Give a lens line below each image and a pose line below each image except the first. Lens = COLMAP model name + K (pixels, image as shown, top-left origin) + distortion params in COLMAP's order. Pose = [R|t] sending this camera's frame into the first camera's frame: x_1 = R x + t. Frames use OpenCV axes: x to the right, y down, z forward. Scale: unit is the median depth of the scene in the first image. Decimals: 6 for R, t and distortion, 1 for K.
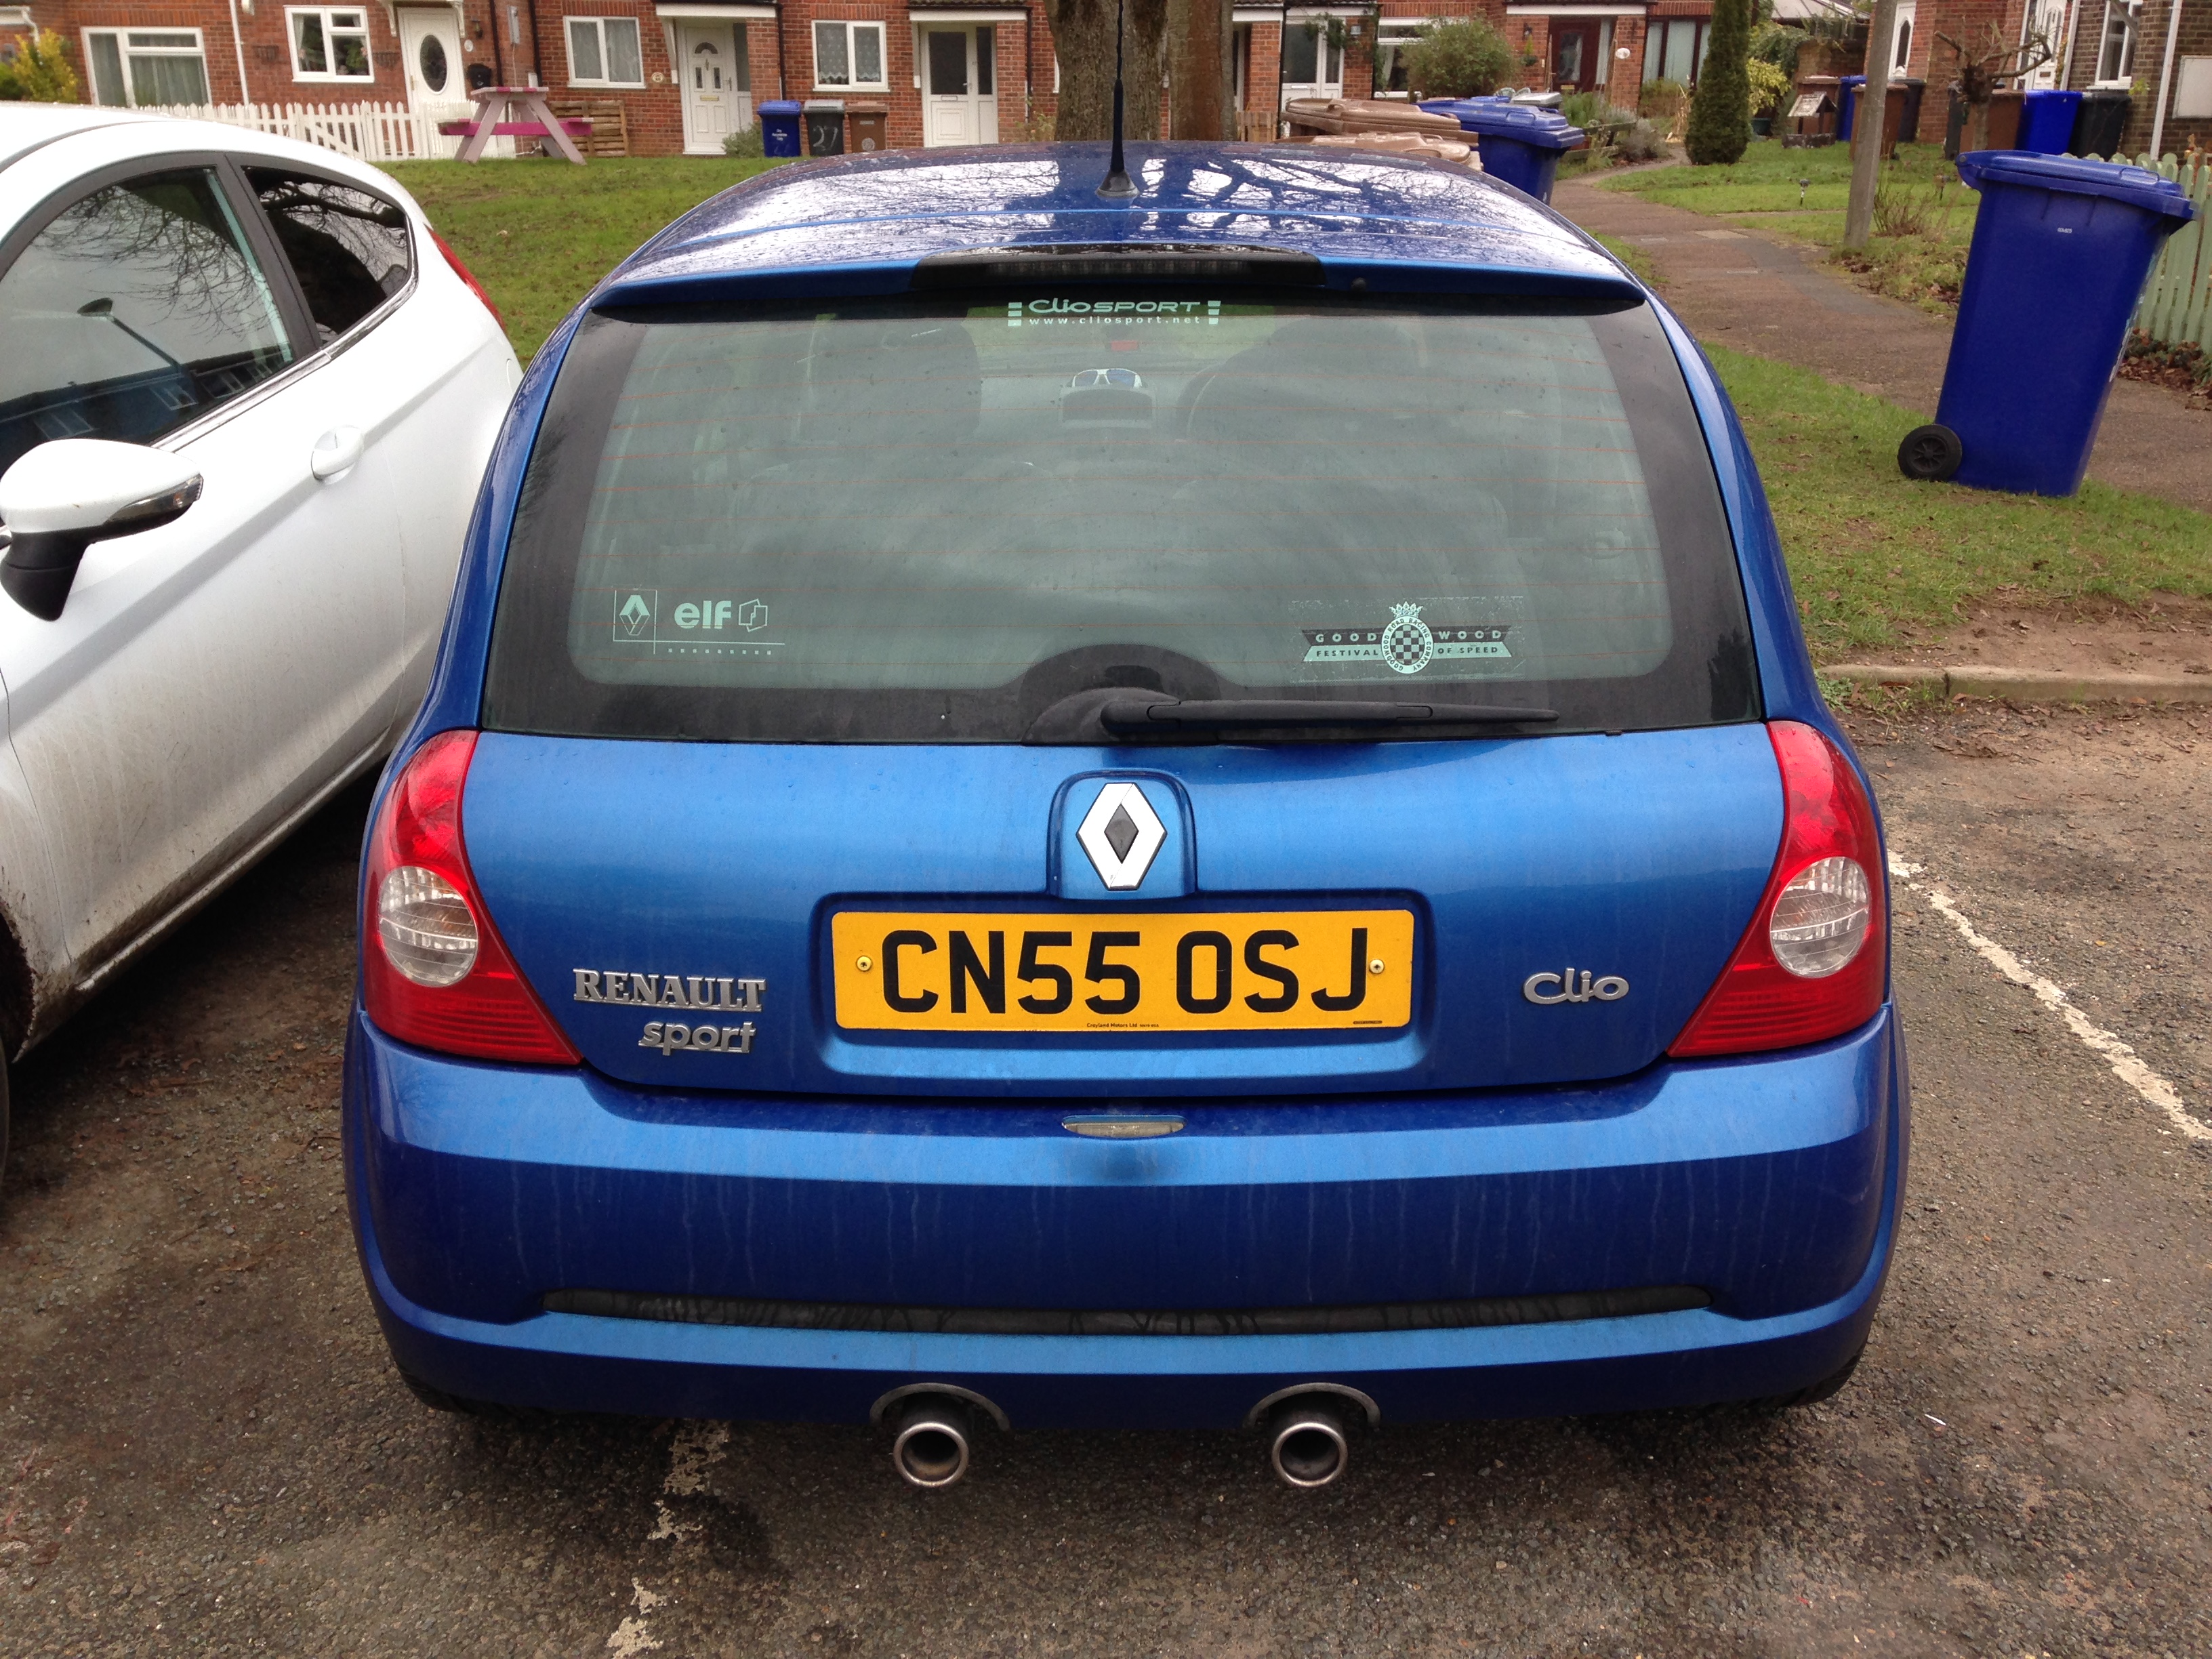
lens RADIAL K [[1812.3, 0, 1029.7], [0, 1812.3, 729.2], [0, 0, 1]] dist [0.112417, -0.140178]
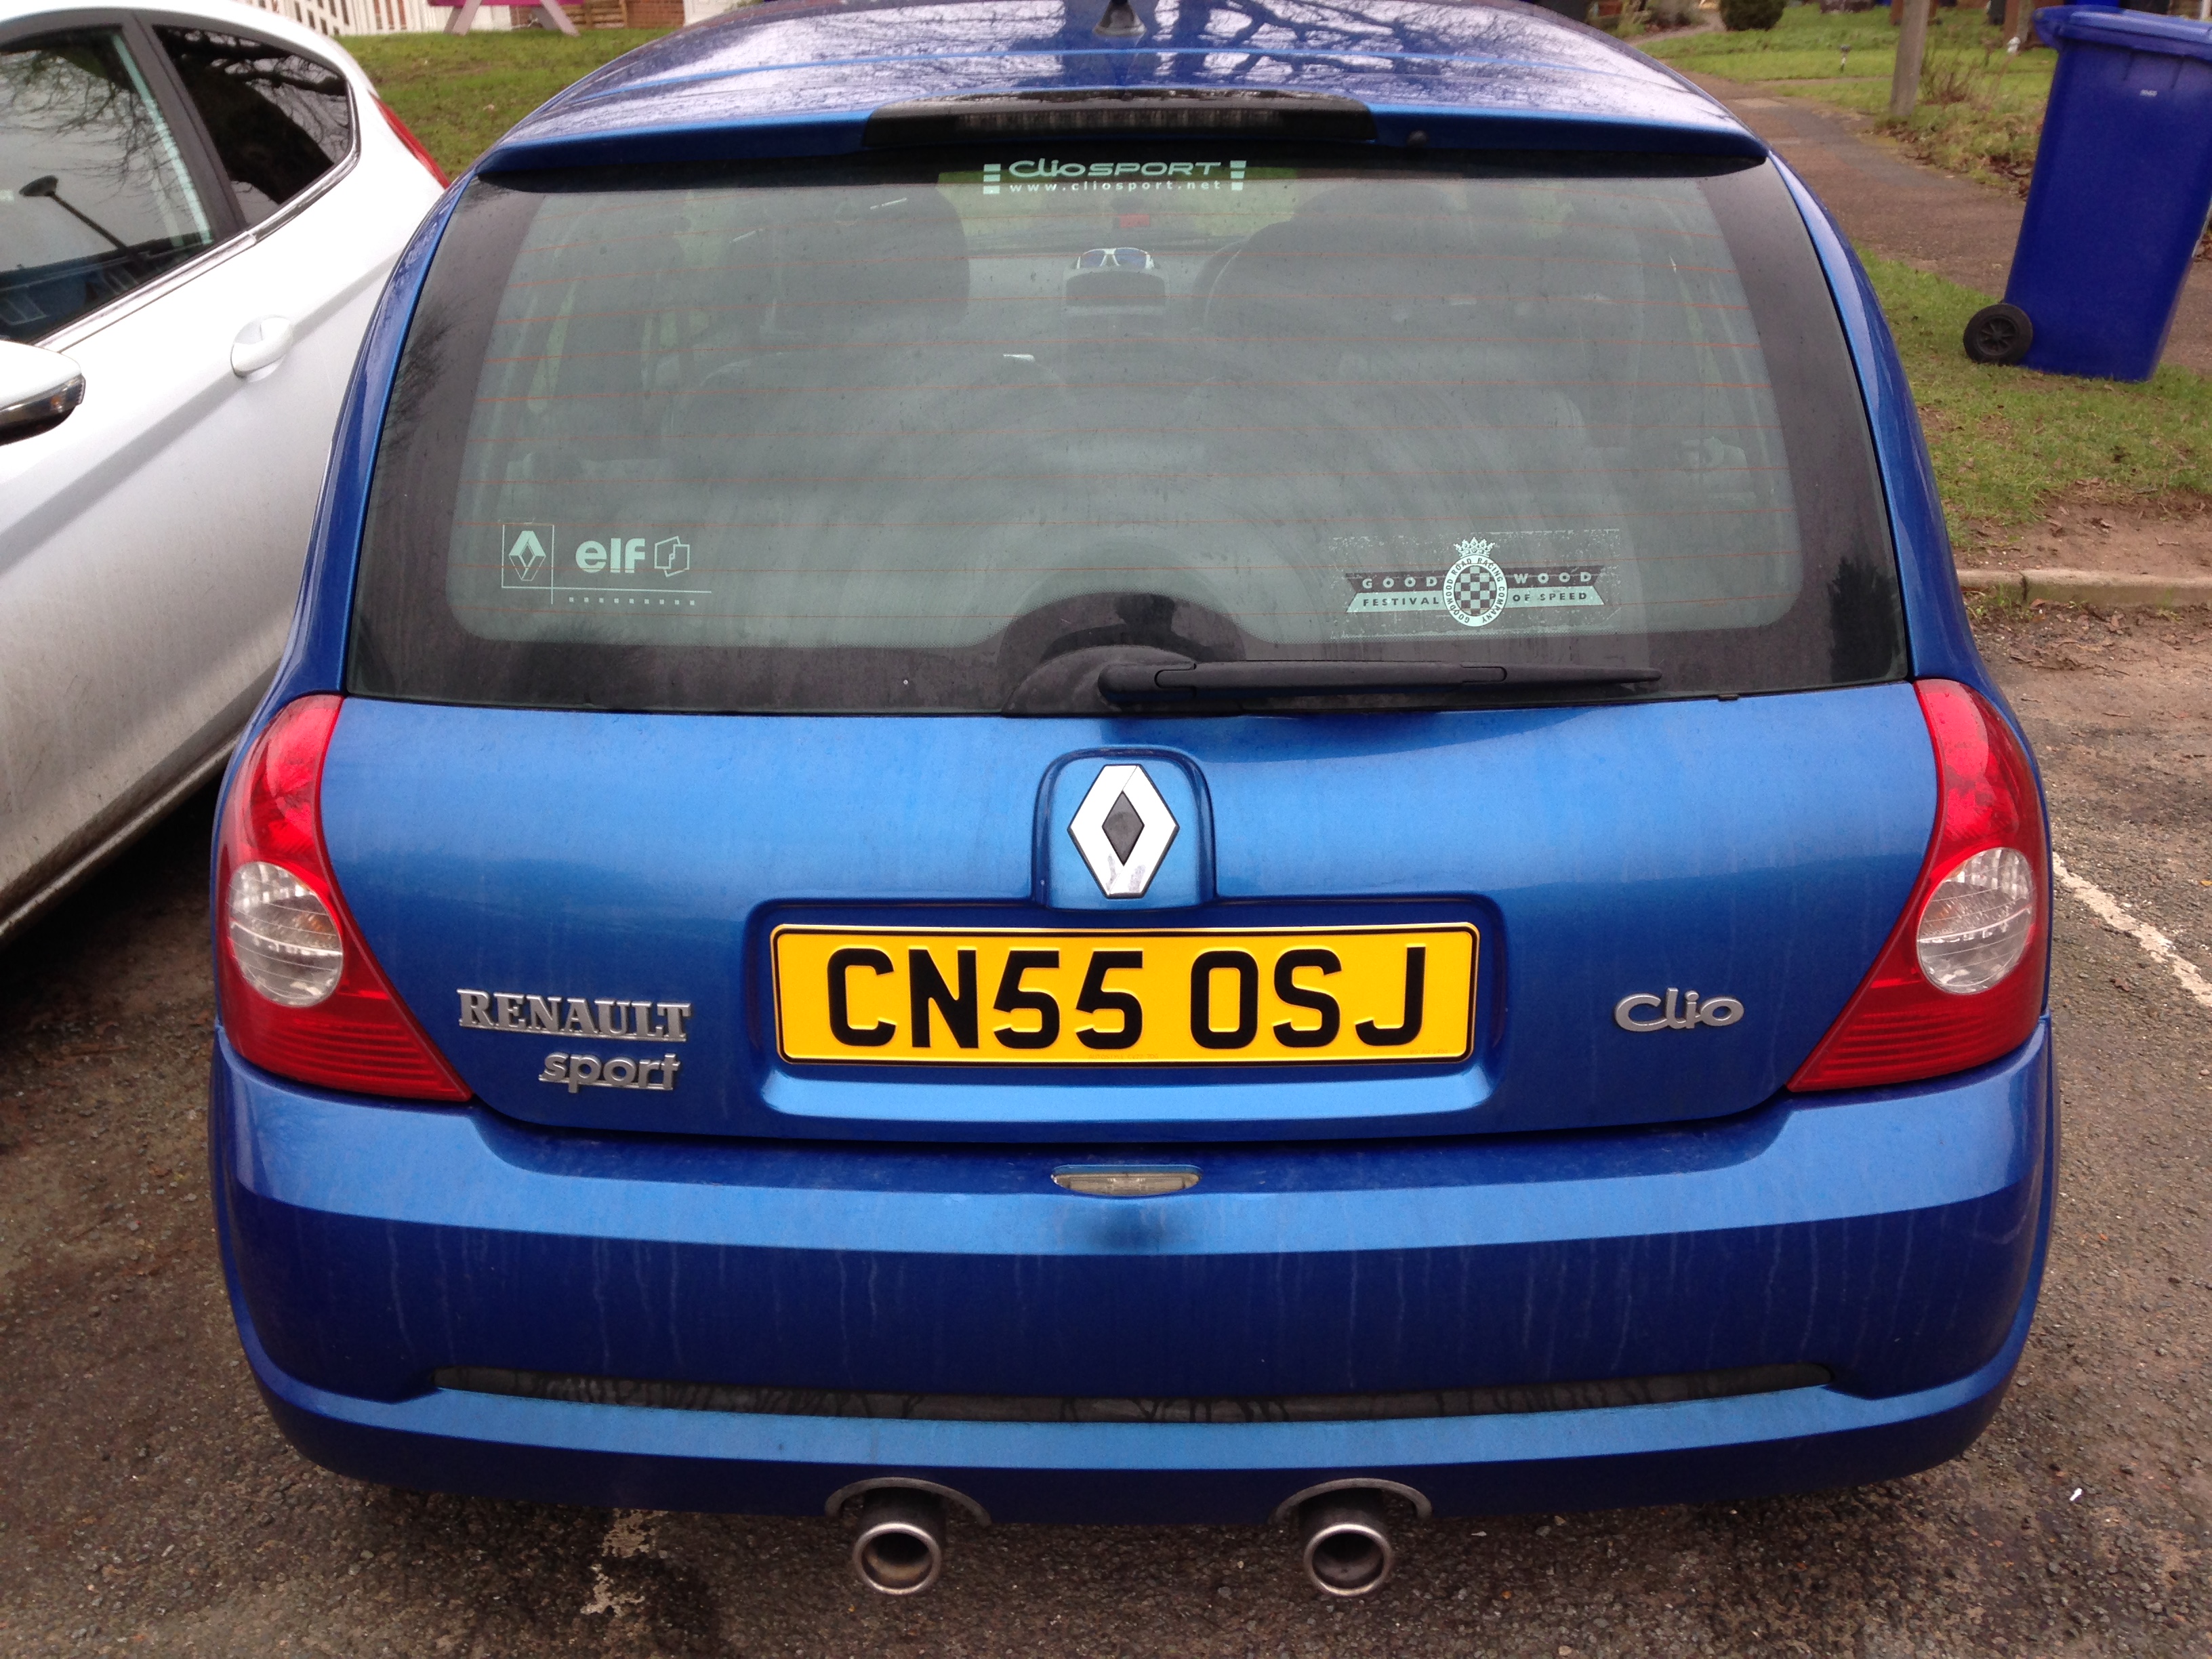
lens RADIAL K [[1812.3, 0, 1029.7], [0, 1812.3, 729.2], [0, 0, 1]] dist [0.112417, -0.140178]
pose [[0.999963, -0.002997, -0.008023, 0.013072], [0.003483, 0.998115, 0.061279, -0.030644], [0.007824, -0.061305, 0.998088, 0.158632]]
